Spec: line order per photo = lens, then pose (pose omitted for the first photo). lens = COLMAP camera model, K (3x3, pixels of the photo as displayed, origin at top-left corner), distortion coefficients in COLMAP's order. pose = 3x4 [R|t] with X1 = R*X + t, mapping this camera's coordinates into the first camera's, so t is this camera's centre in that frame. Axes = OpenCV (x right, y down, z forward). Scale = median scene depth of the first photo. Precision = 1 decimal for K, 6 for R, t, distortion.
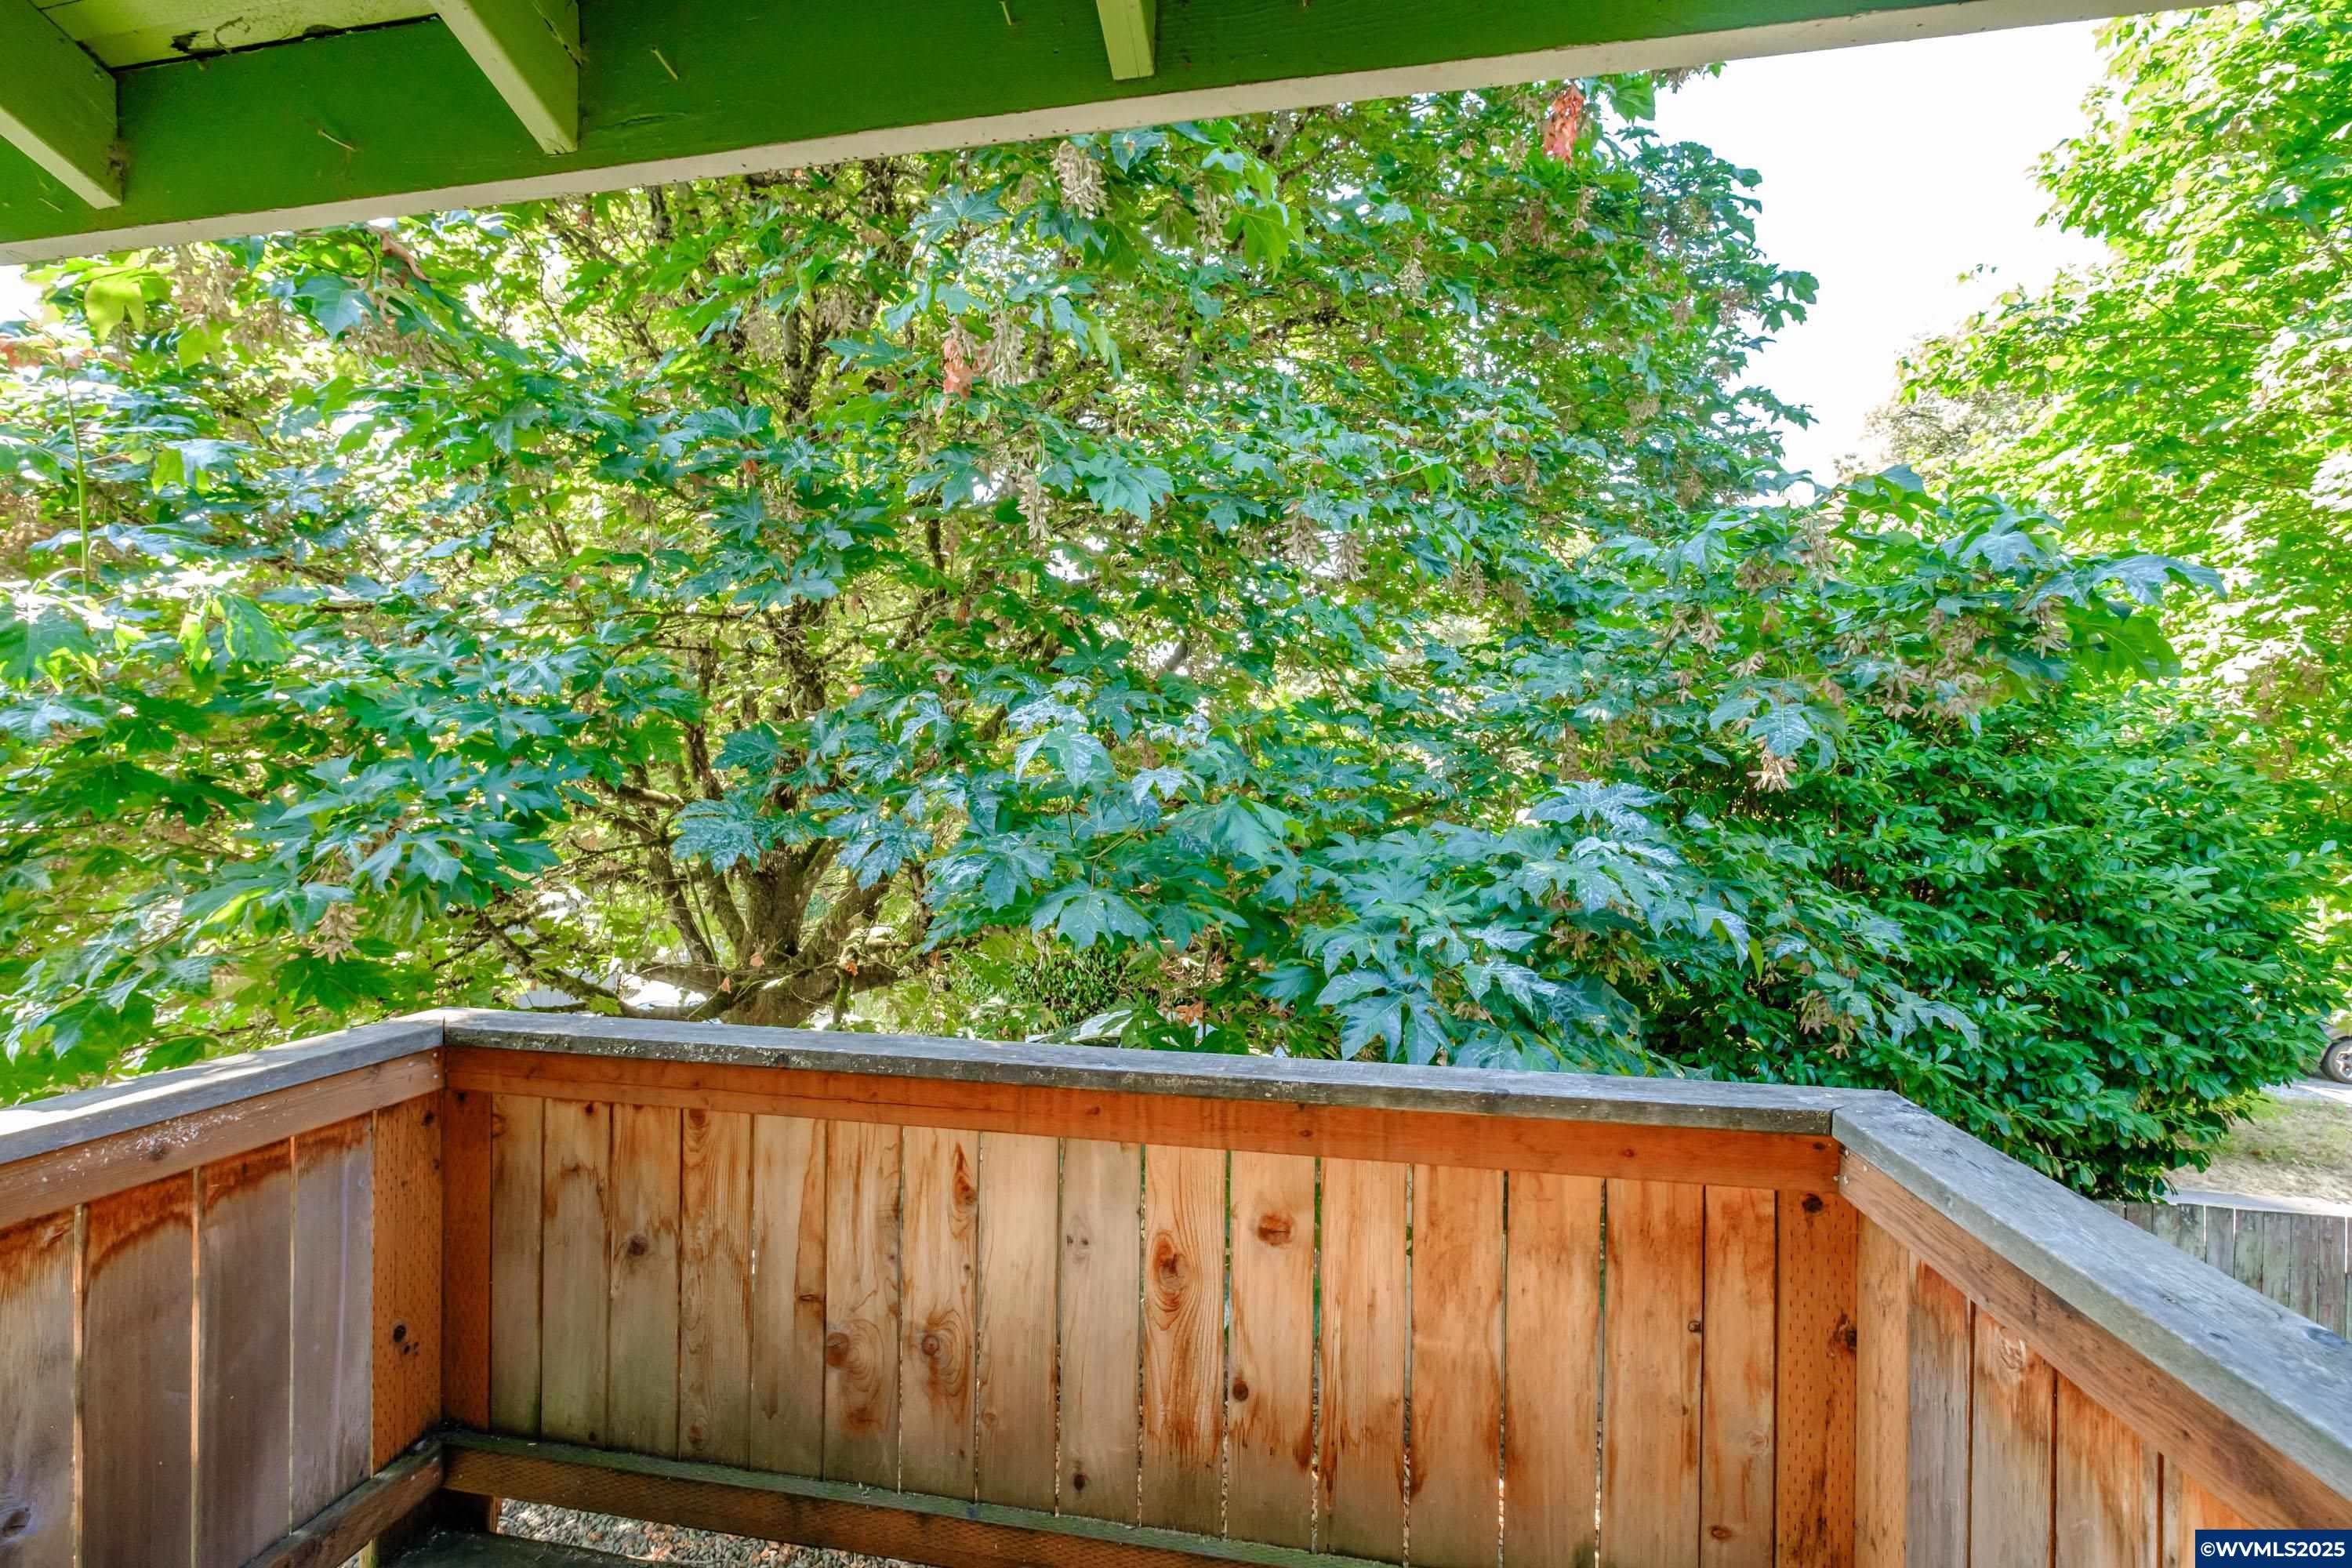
lens RADIAL K [[1020.6, 0, 1151.9], [0, 1020.6, 790.2], [0, 0, 1]] dist [-0.007924, 0.001227]
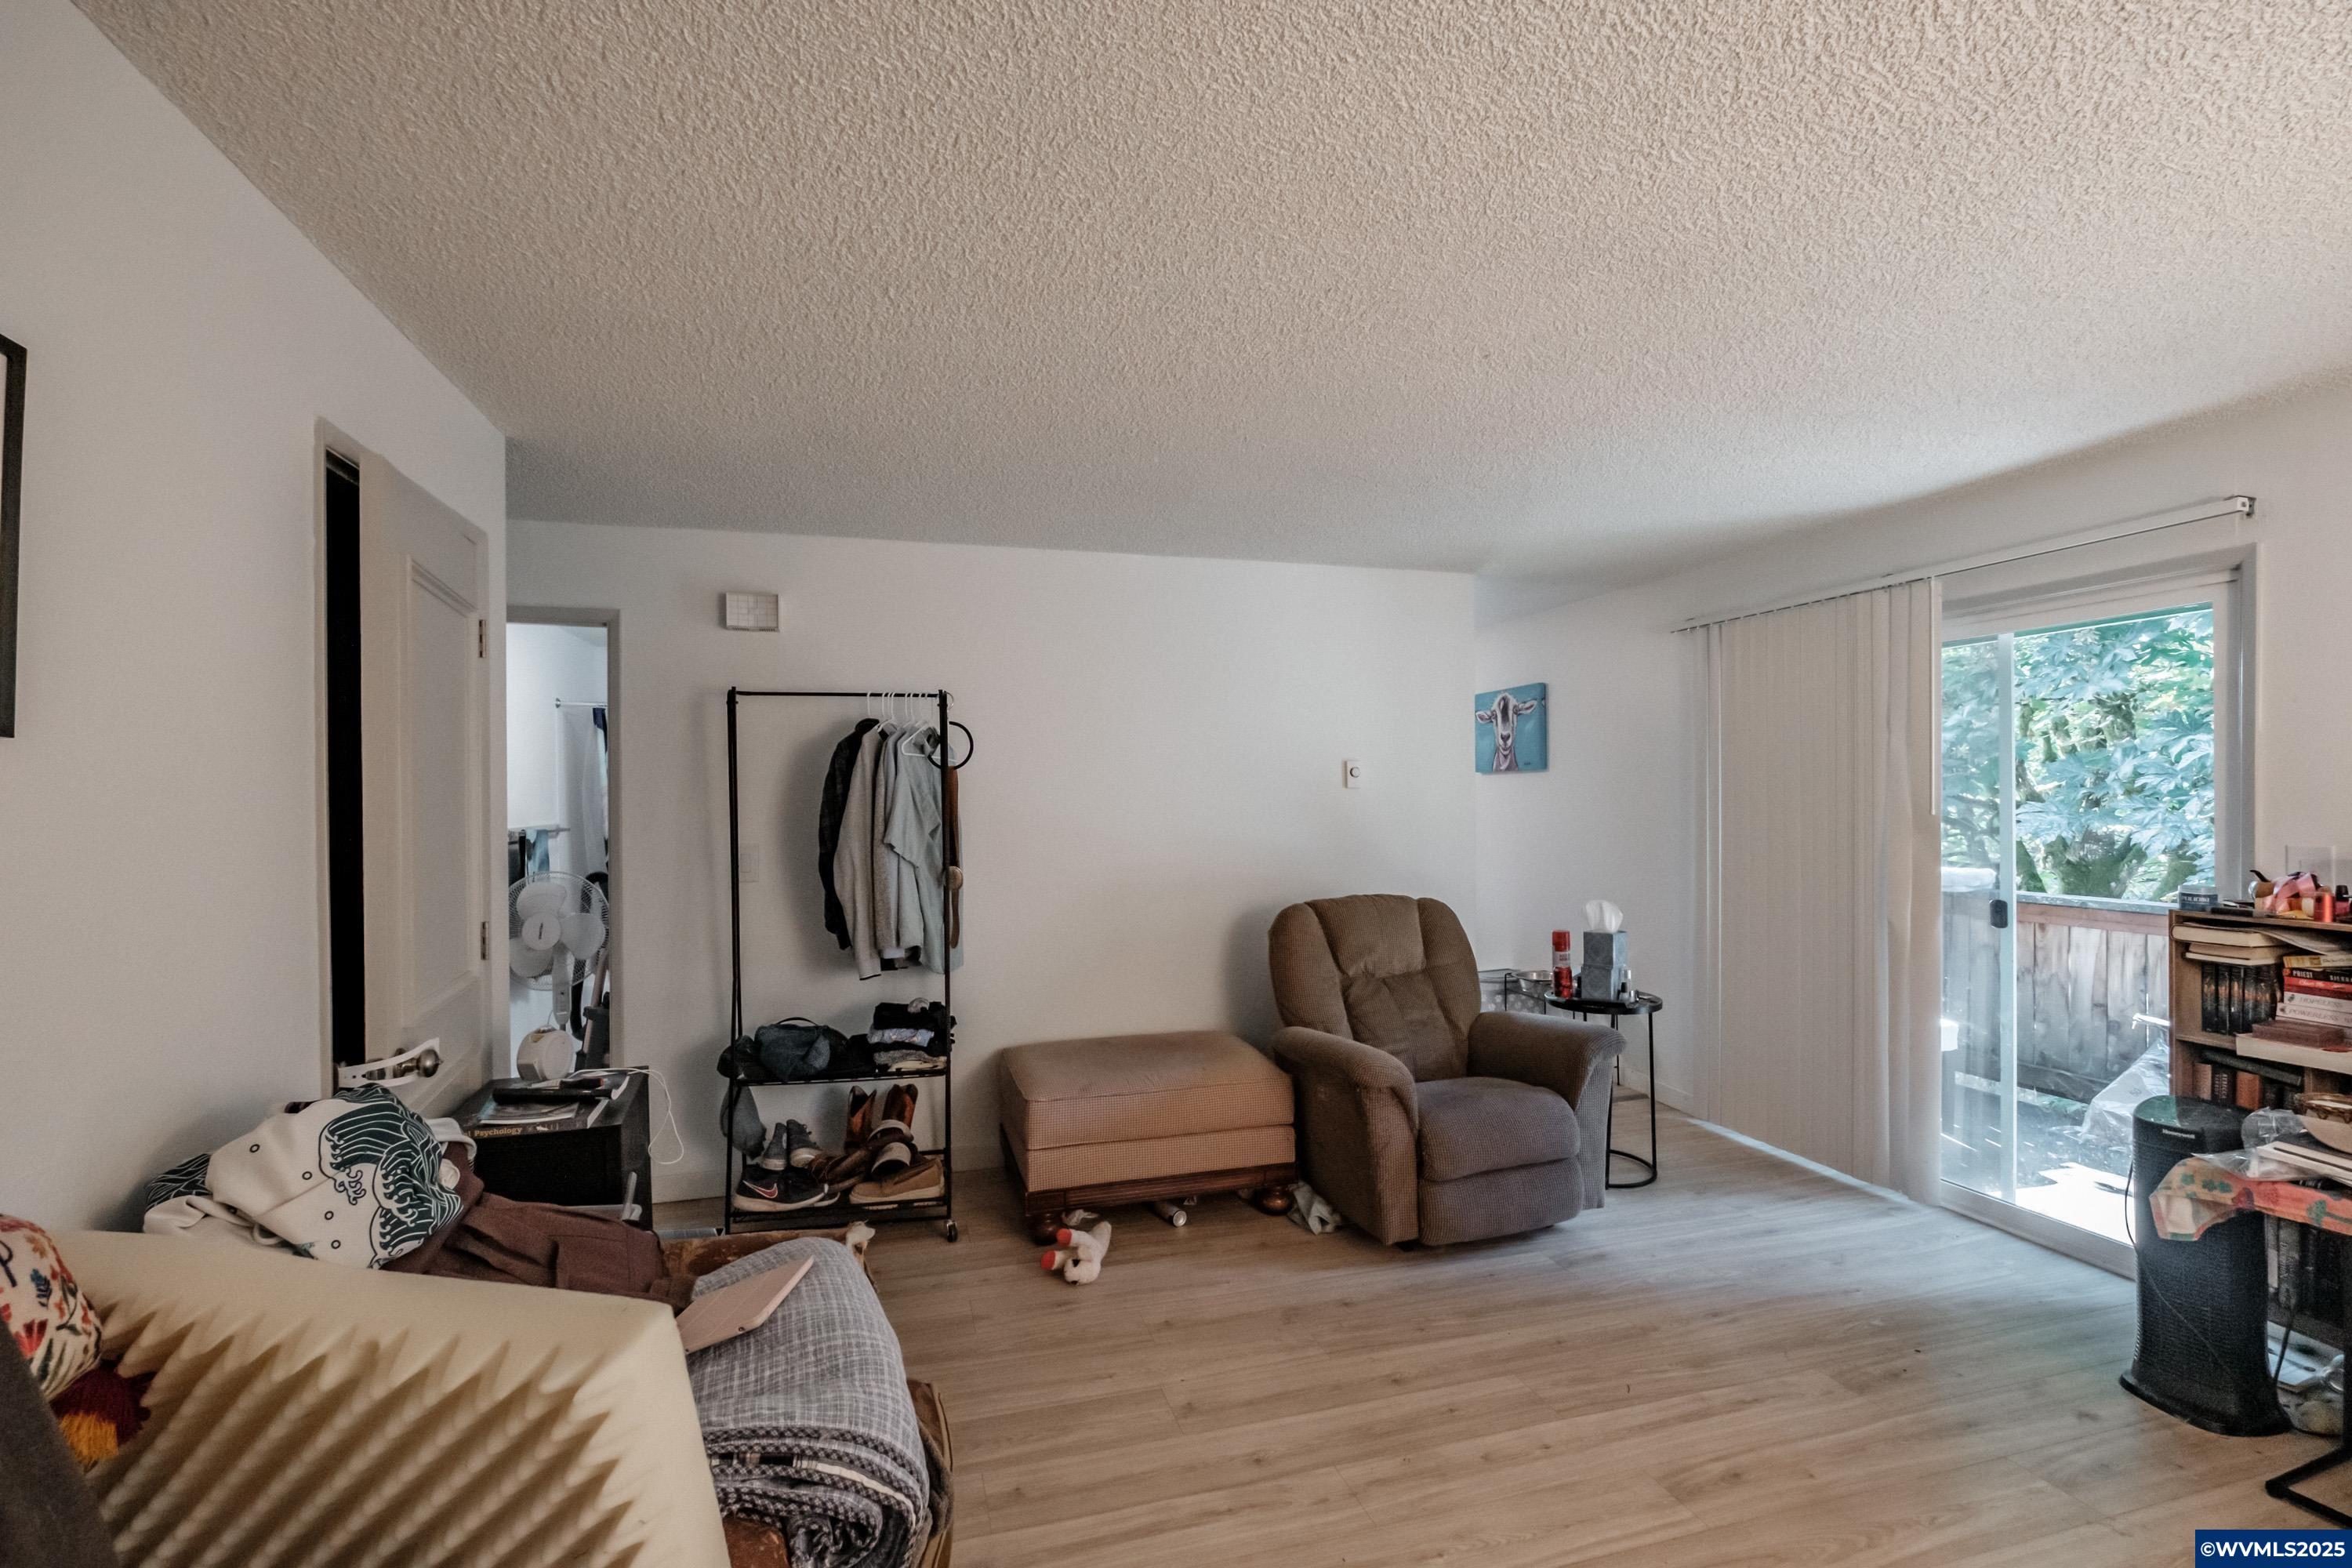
lens RADIAL K [[1020.6, 0, 1154.9], [0, 1020.6, 793.1], [0, 0, 1]] dist [-0.007924, 0.001227]
pose [[0.451126, -0.010436, -0.892399, 0.804748], [0.010895, 0.999922, -0.006185, -0.022613], [0.892394, -0.006932, 0.451204, -2.082416]]
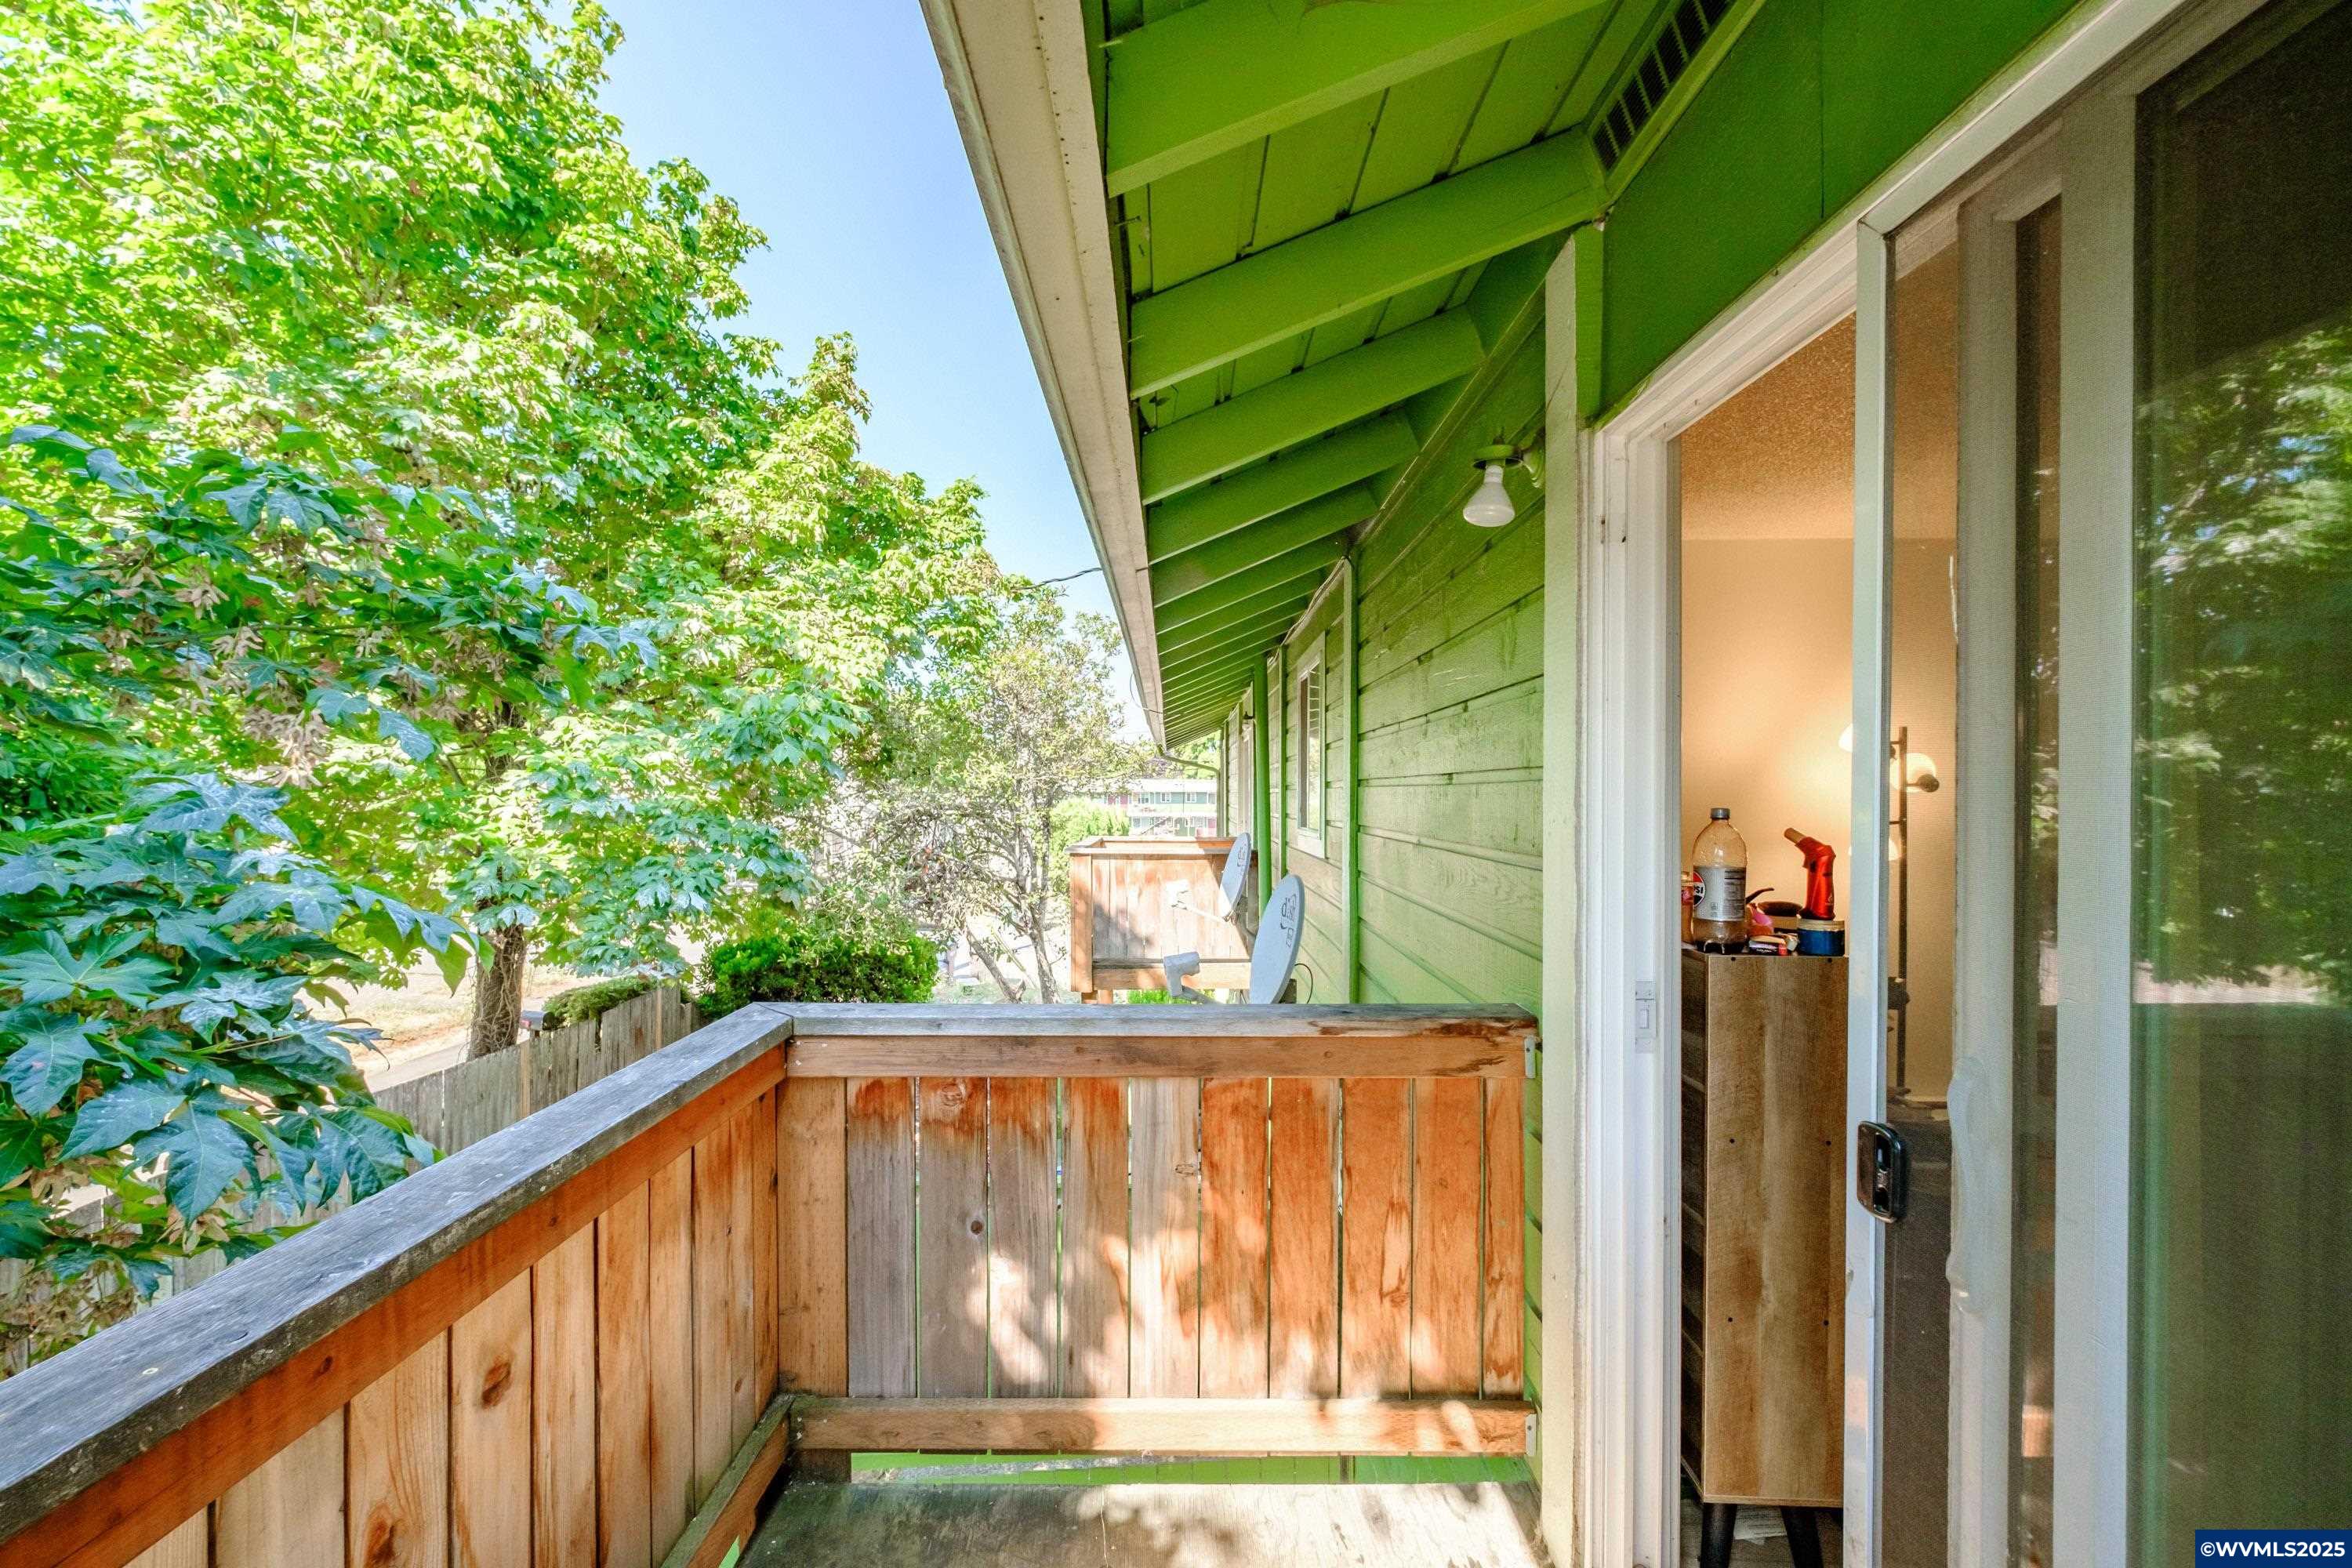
lens RADIAL K [[1020.6, 0, 1177.1], [0, 1020.6, 801.9], [0, 0, 1]] dist [-0.007924, 0.001227]
pose [[-0.181230, -0.002141, 0.983438, -0.552271], [-0.004481, 0.999989, 0.001352, 0.029947], [-0.983430, -0.004162, -0.181238, 0.615589]]
